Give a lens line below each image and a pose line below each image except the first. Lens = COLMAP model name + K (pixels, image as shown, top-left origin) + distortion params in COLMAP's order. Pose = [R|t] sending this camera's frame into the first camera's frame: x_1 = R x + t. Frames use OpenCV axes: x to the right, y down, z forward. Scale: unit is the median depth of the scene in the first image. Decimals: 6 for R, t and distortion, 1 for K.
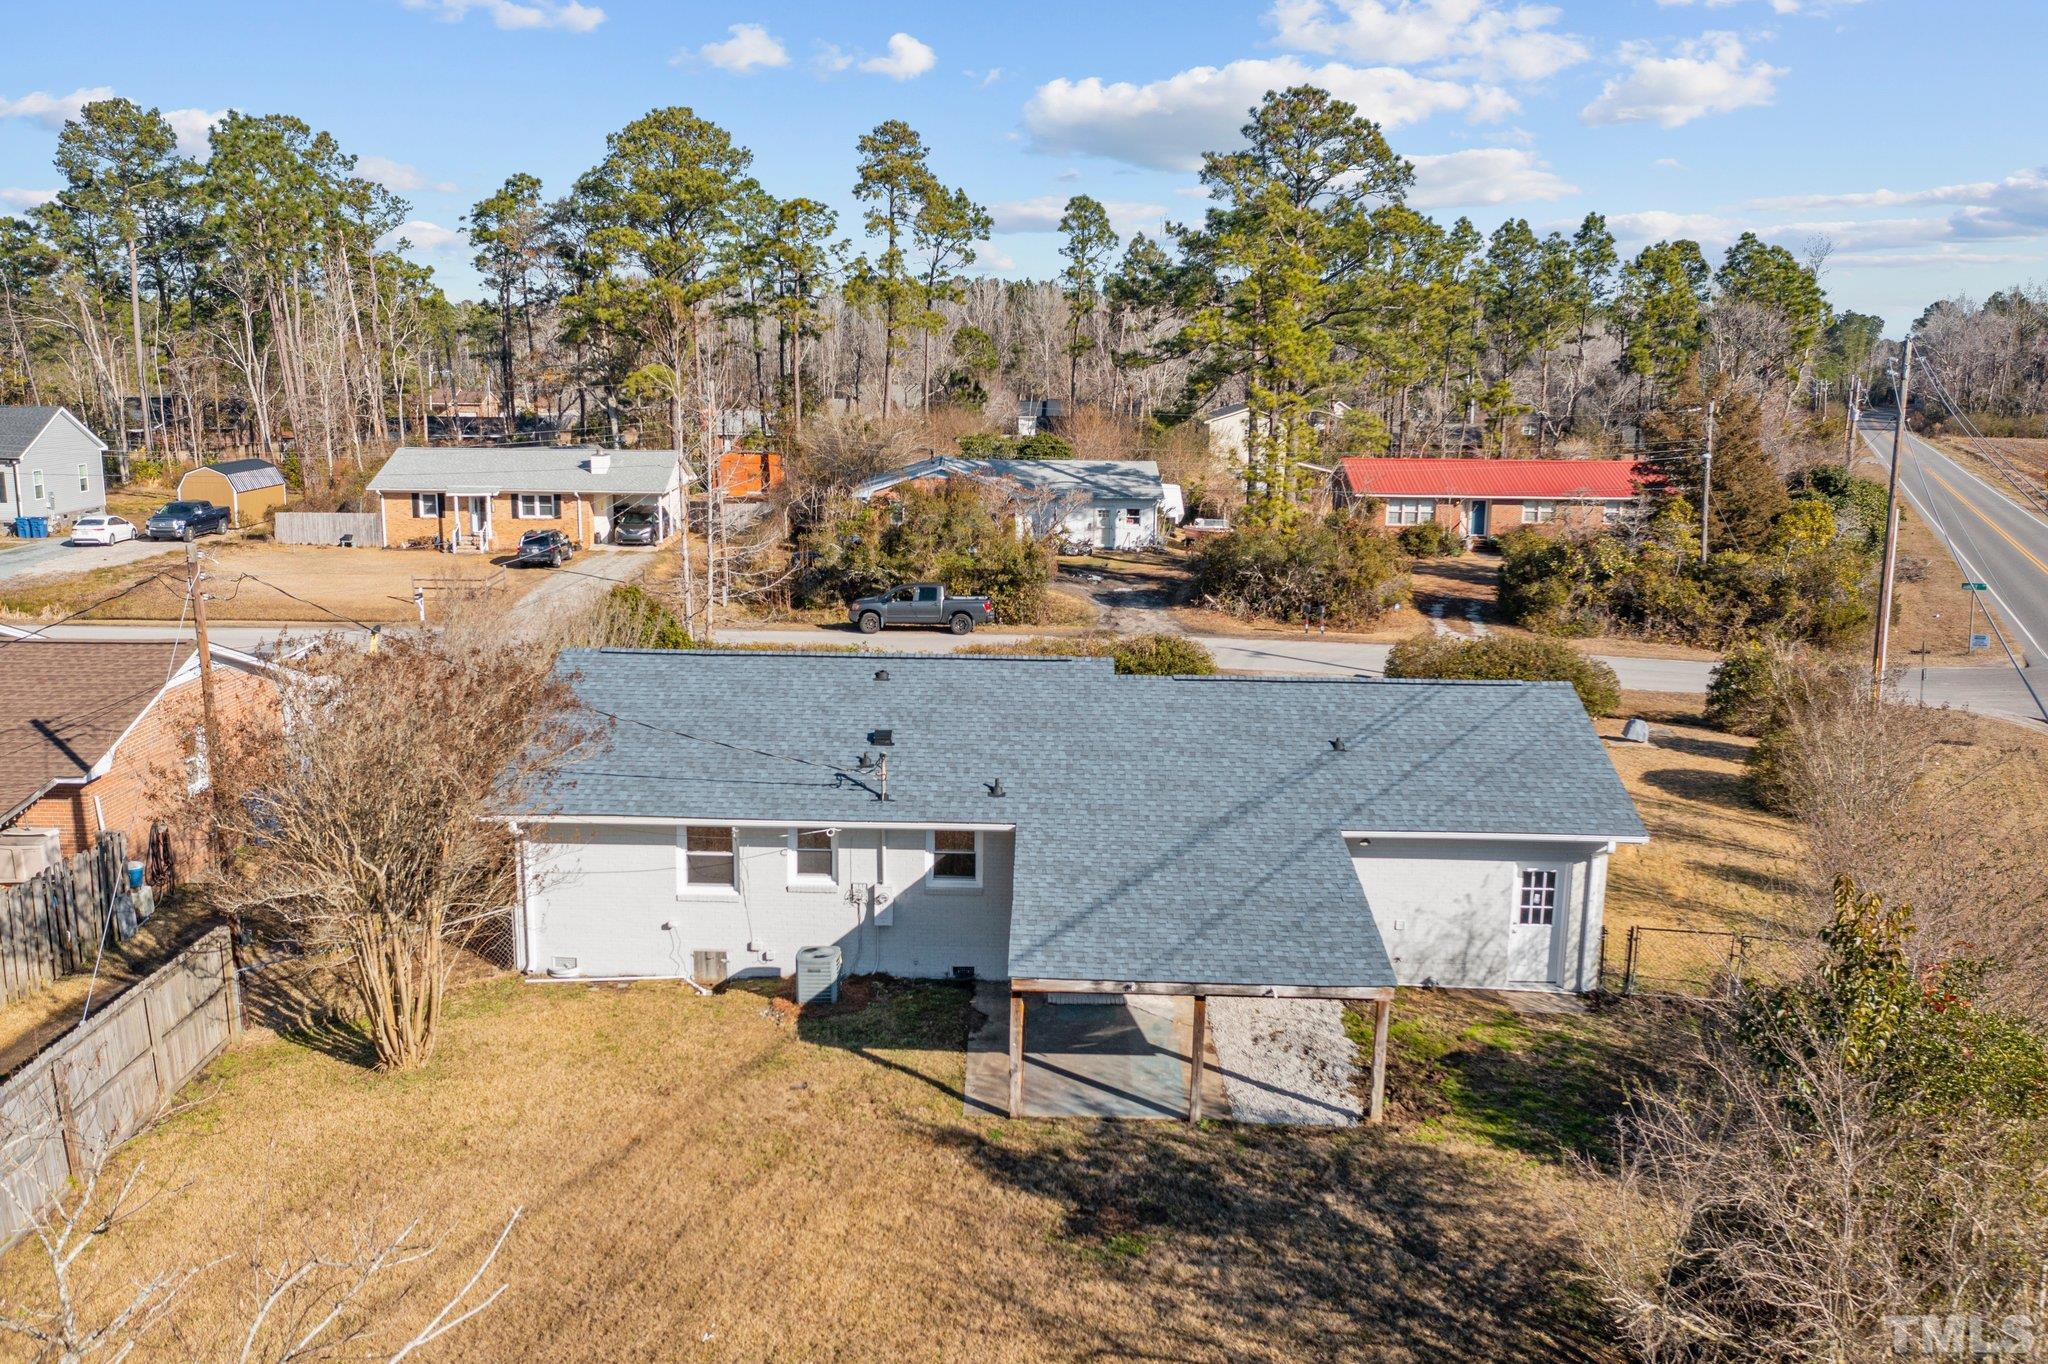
lens RADIAL K [[1624.9, 0, 1015.3], [0, 1624.9, 679.3], [0, 0, 1]] dist [-0.011153, -0.009391]
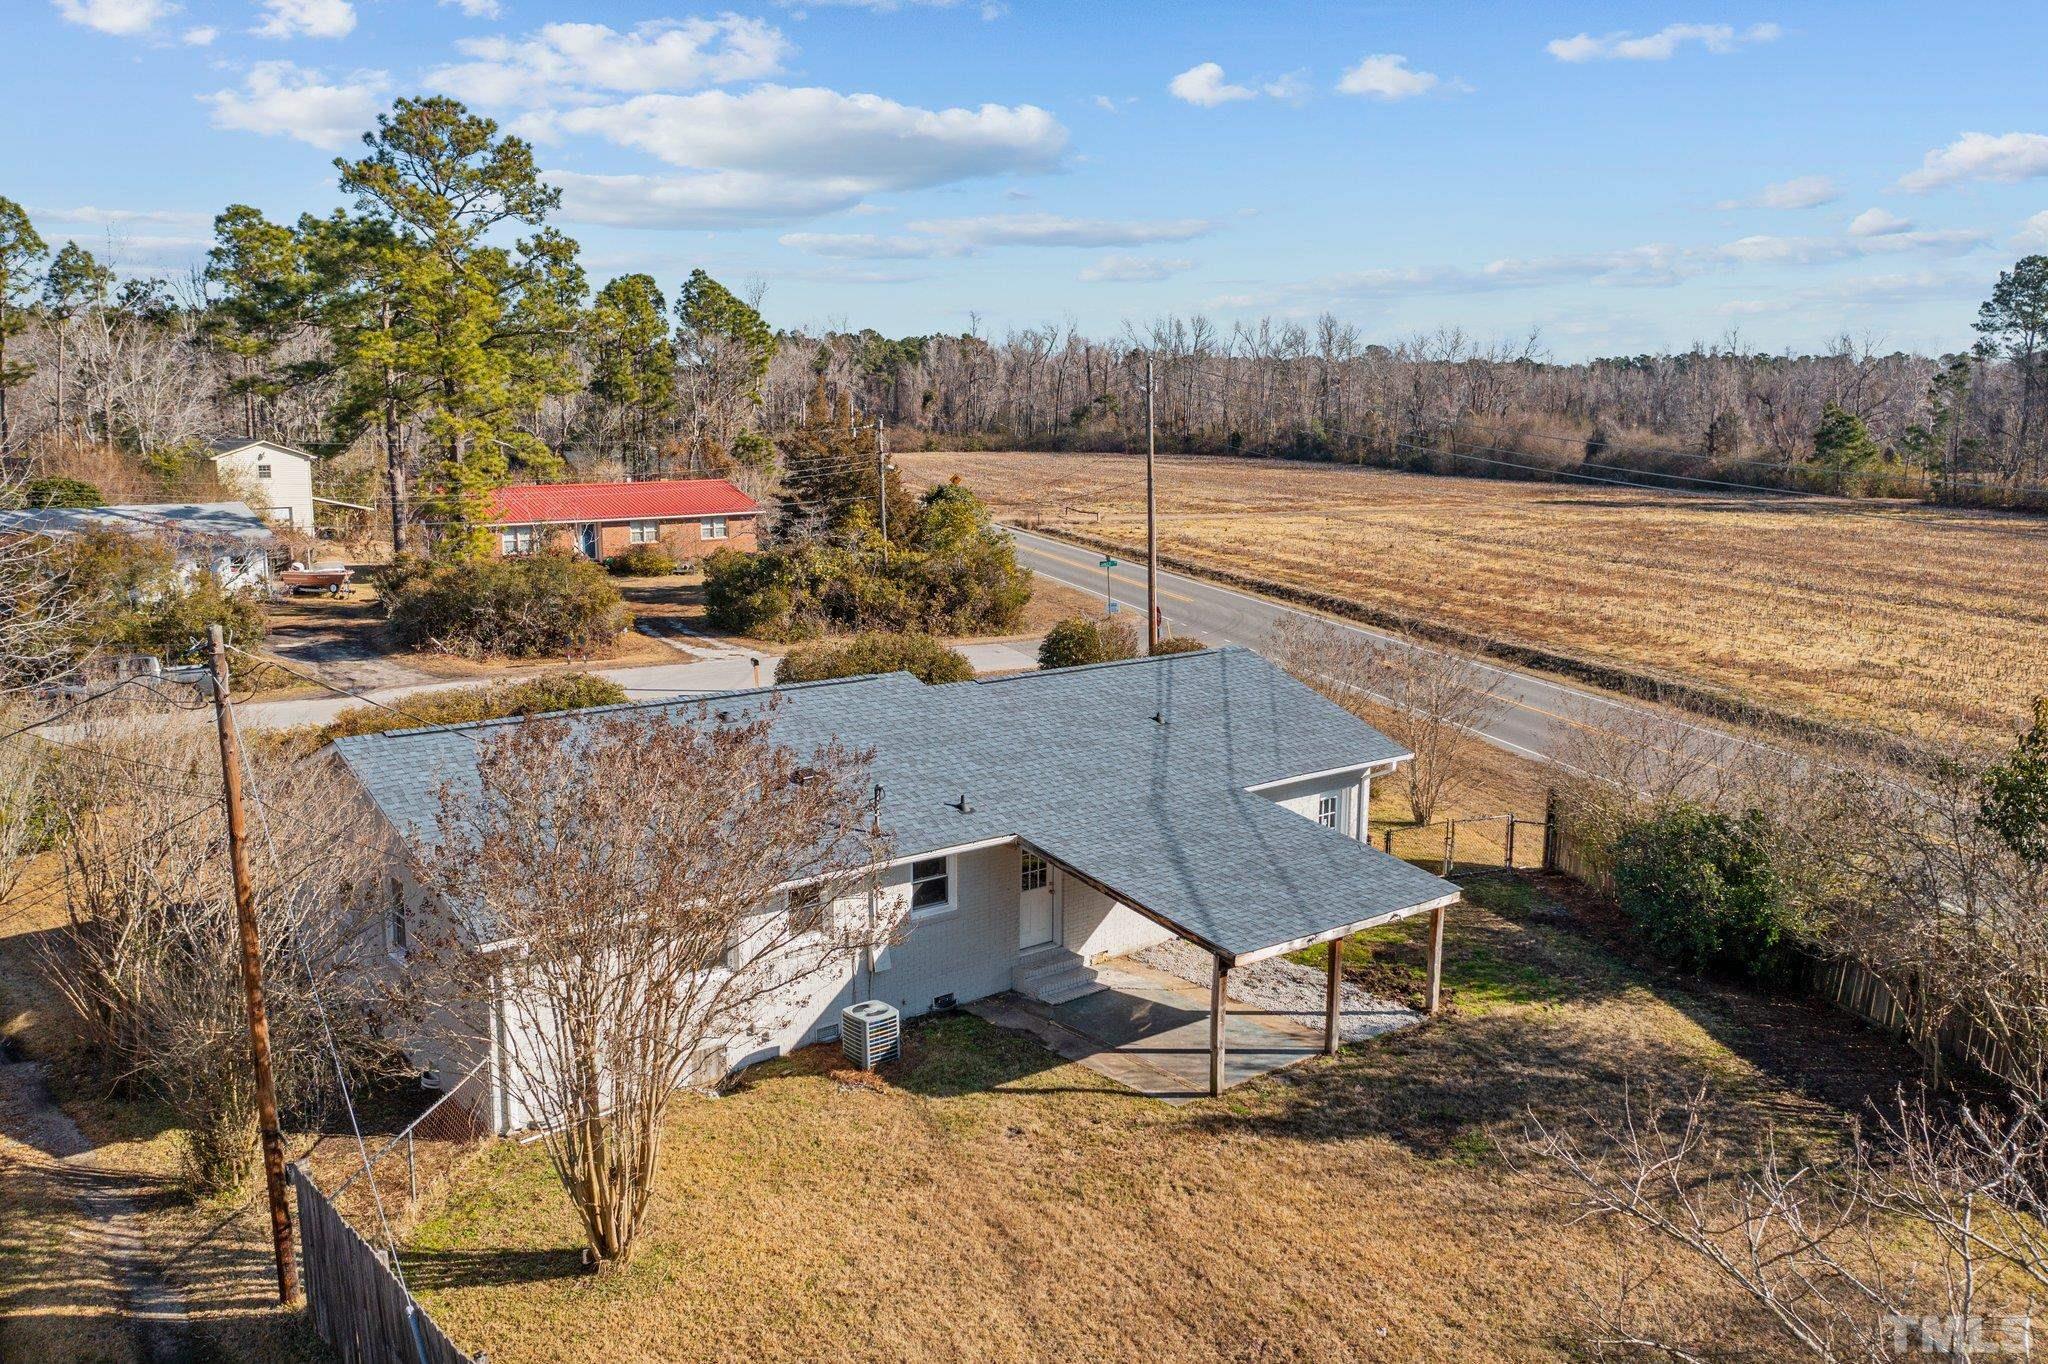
lens RADIAL K [[1624.9, 0, 1012.6], [0, 1624.9, 683.2], [0, 0, 1]] dist [-0.011153, -0.009391]
pose [[0.767548, -0.118121, 0.630014, -0.230119], [0.128469, 0.991279, 0.029341, -0.011828], [-0.627985, 0.058416, 0.776030, 0.083935]]
